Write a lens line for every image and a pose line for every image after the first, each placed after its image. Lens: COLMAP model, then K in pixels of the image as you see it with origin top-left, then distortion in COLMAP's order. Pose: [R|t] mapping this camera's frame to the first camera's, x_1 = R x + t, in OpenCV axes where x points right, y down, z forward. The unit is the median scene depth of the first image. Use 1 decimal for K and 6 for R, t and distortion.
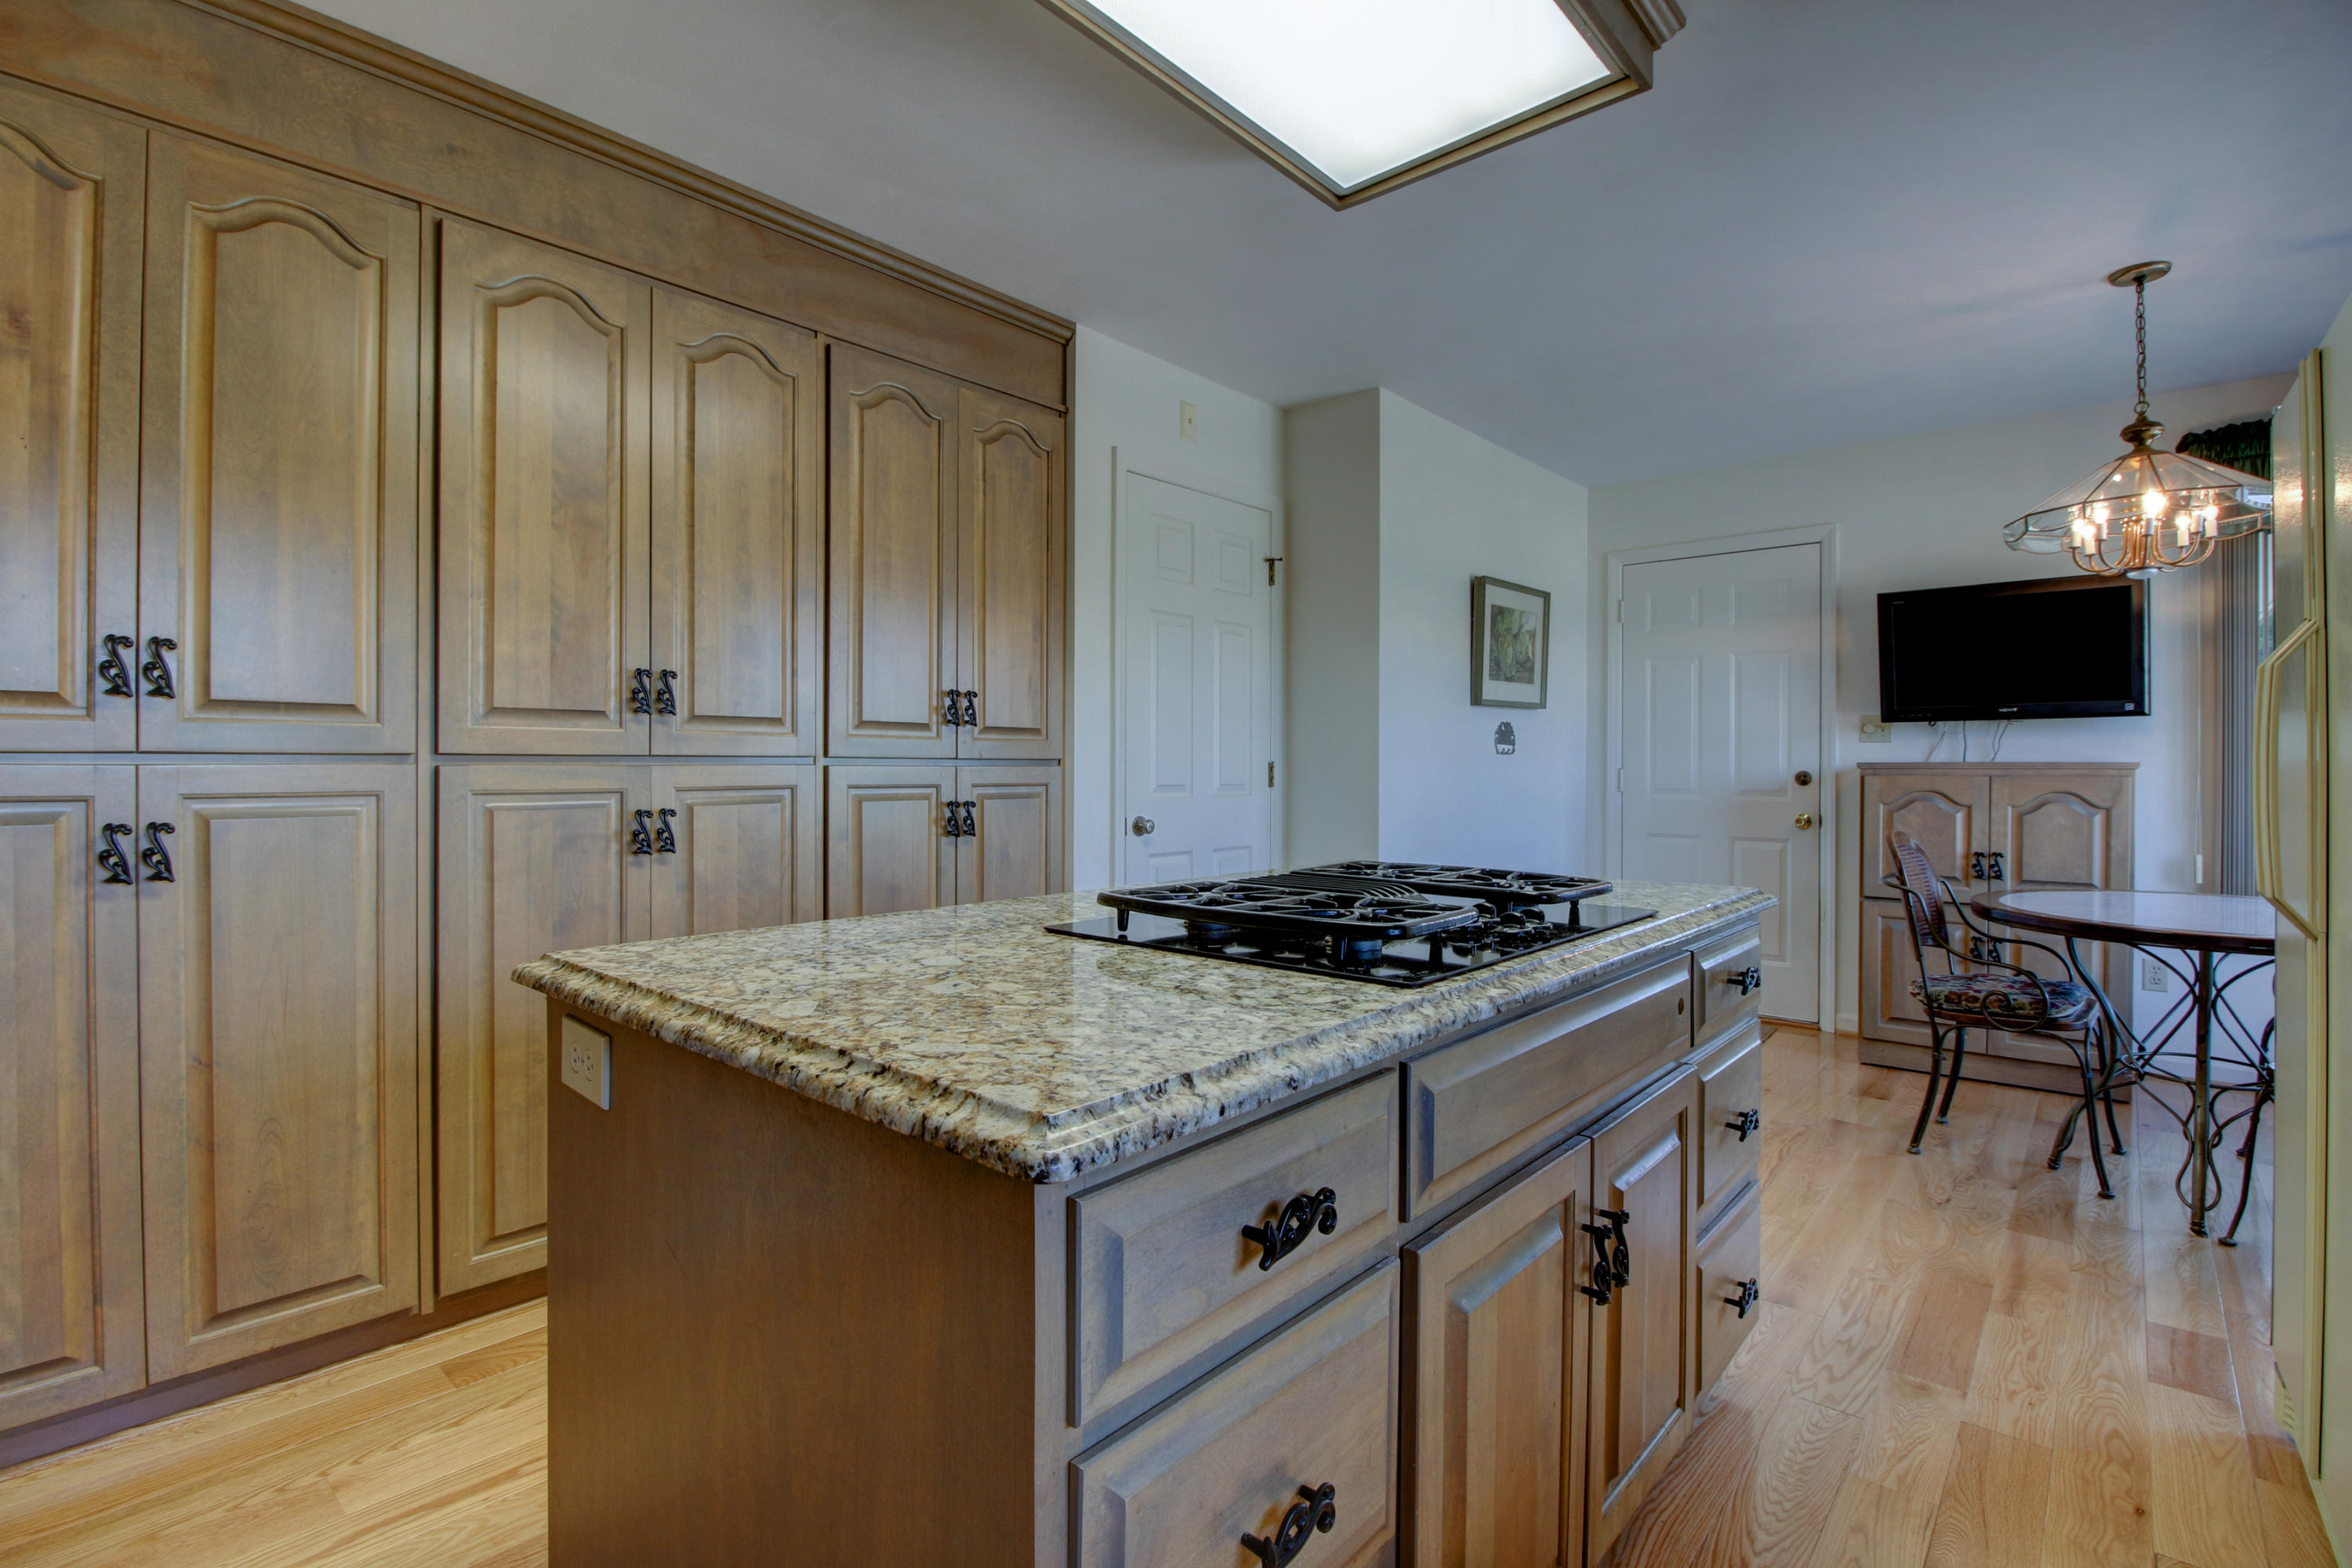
lens RADIAL K [[1086.6, 0, 1178.4], [0, 1086.6, 763.7], [0, 0, 1]] dist [0.005564, -0.015075]
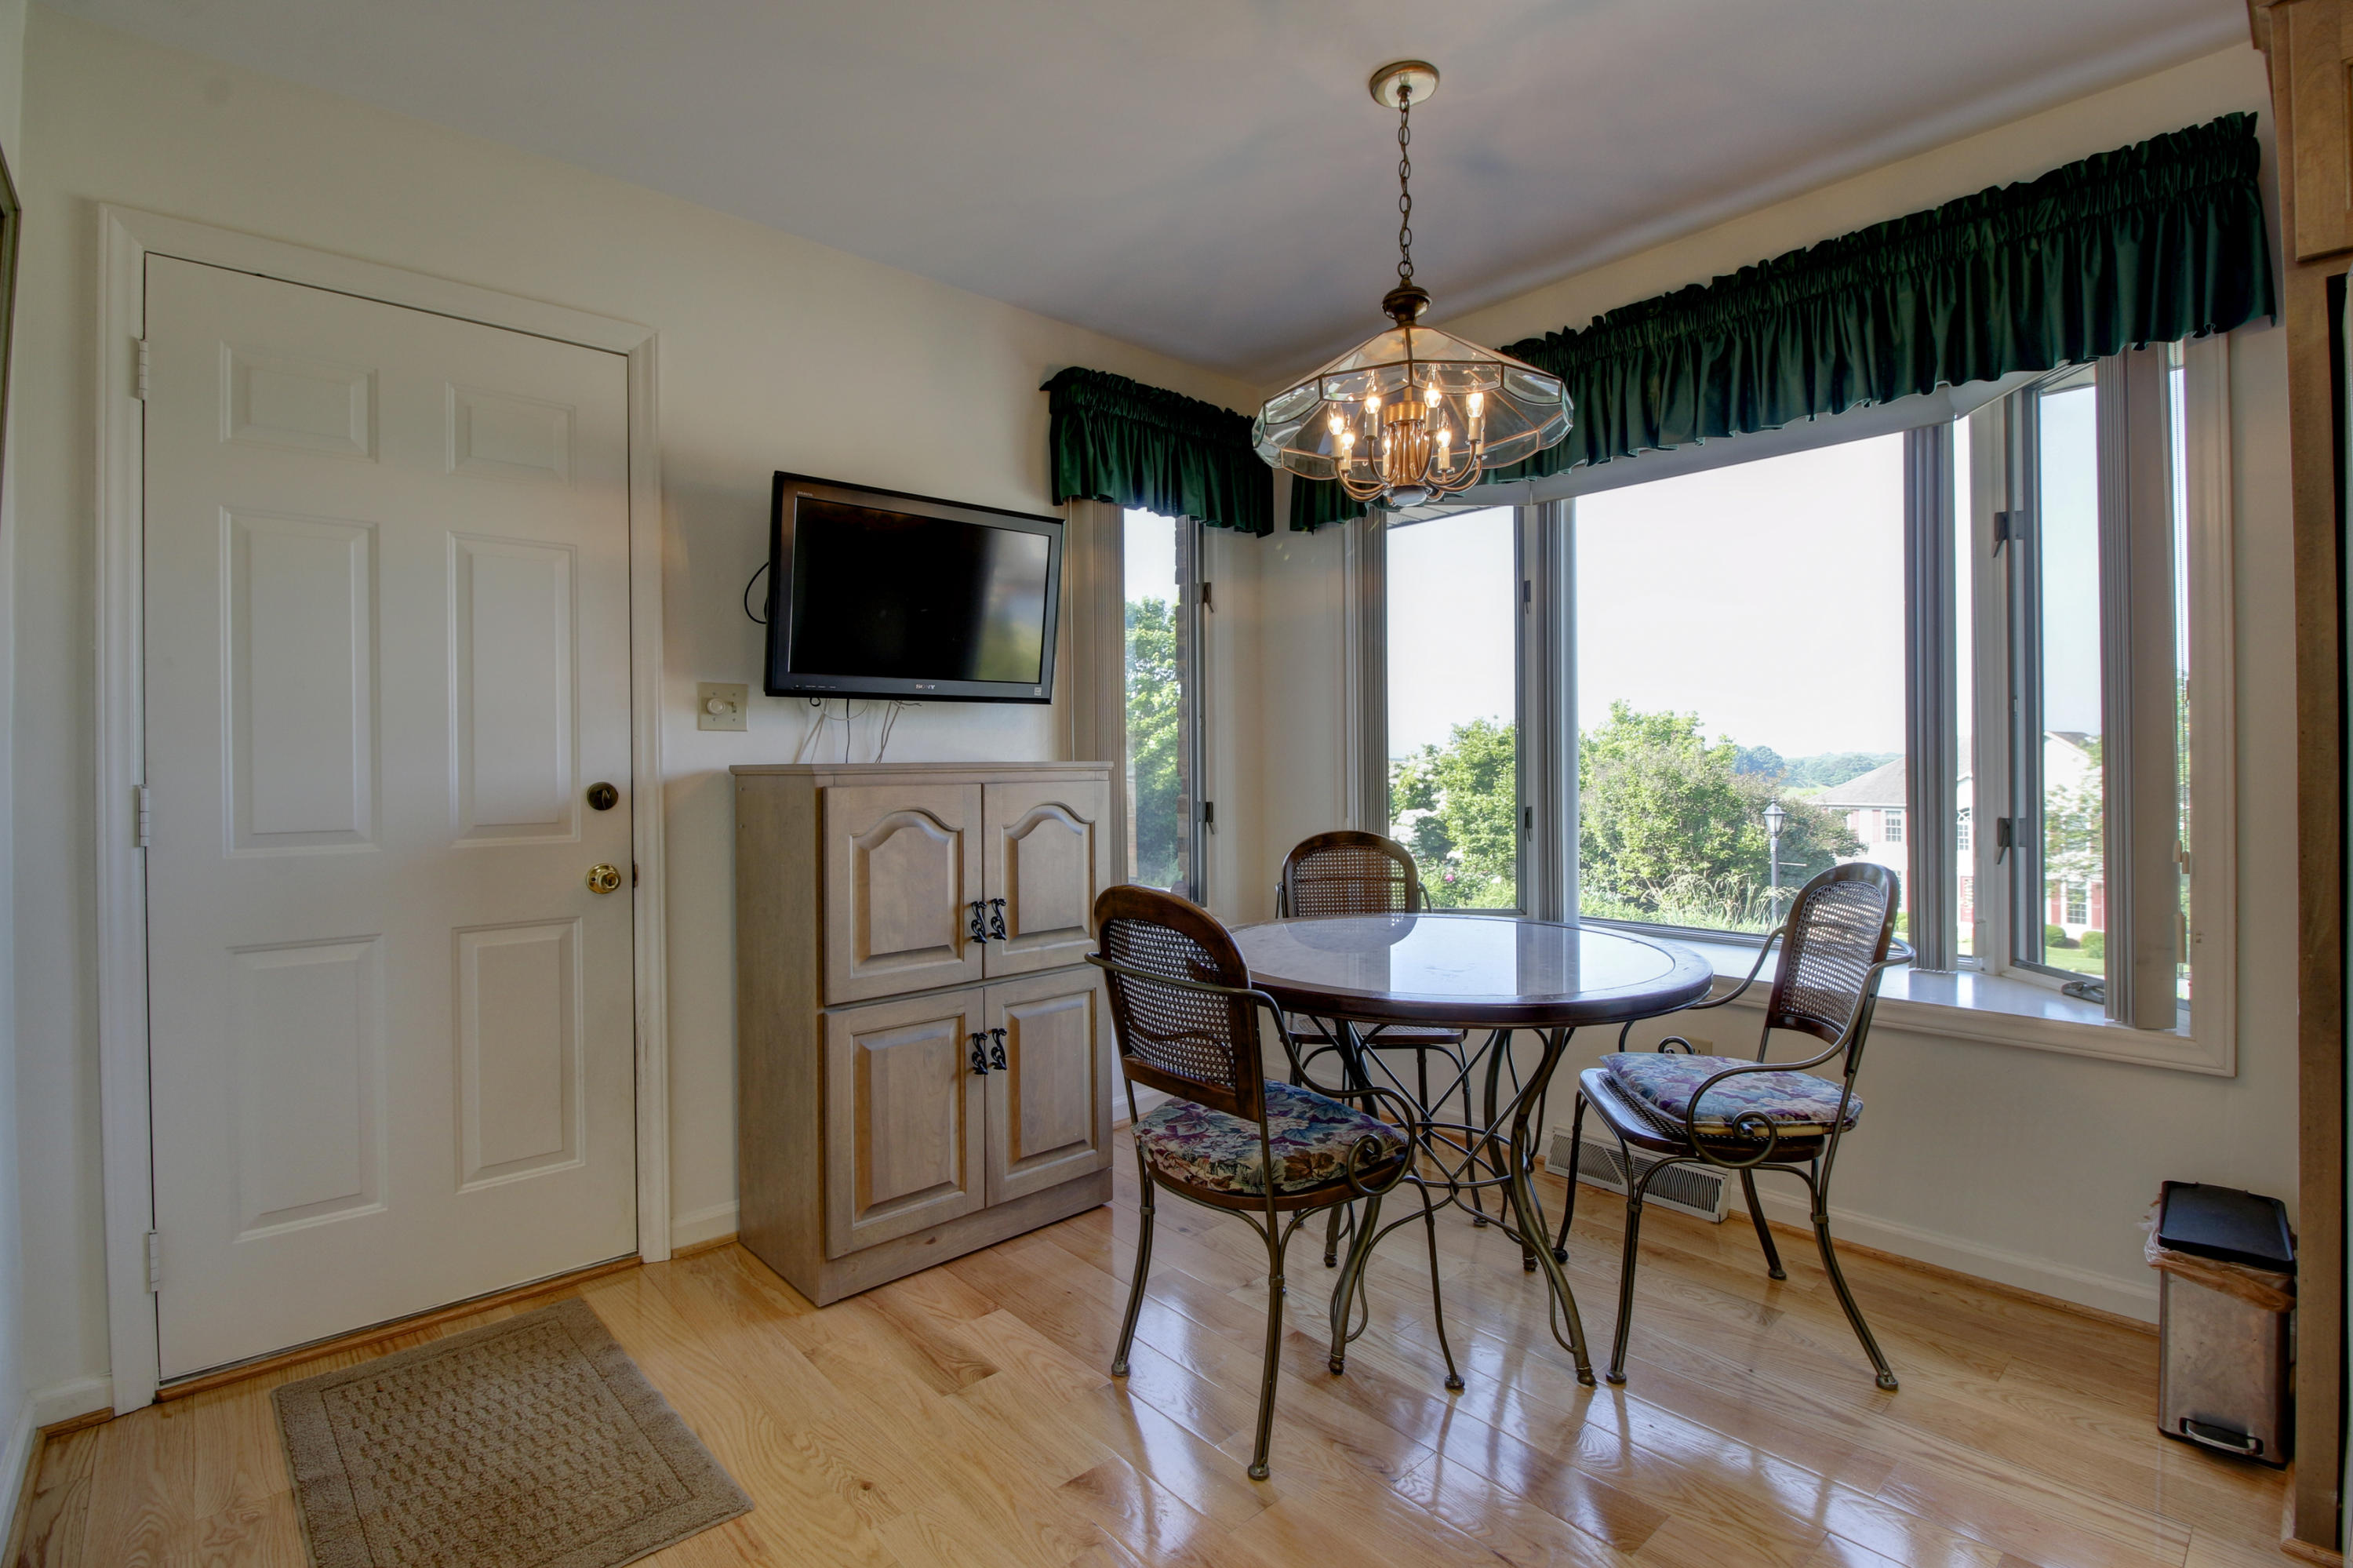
lens RADIAL K [[1087.1, 0, 1178.9], [0, 1087.1, 763.7], [0, 0, 1]] dist [0.005564, -0.015075]
pose [[0.128466, -0.004025, 0.991706, 0.093010], [0.009871, 0.999947, 0.002780, -0.001081], [-0.991665, 0.009432, 0.128499, 0.664478]]
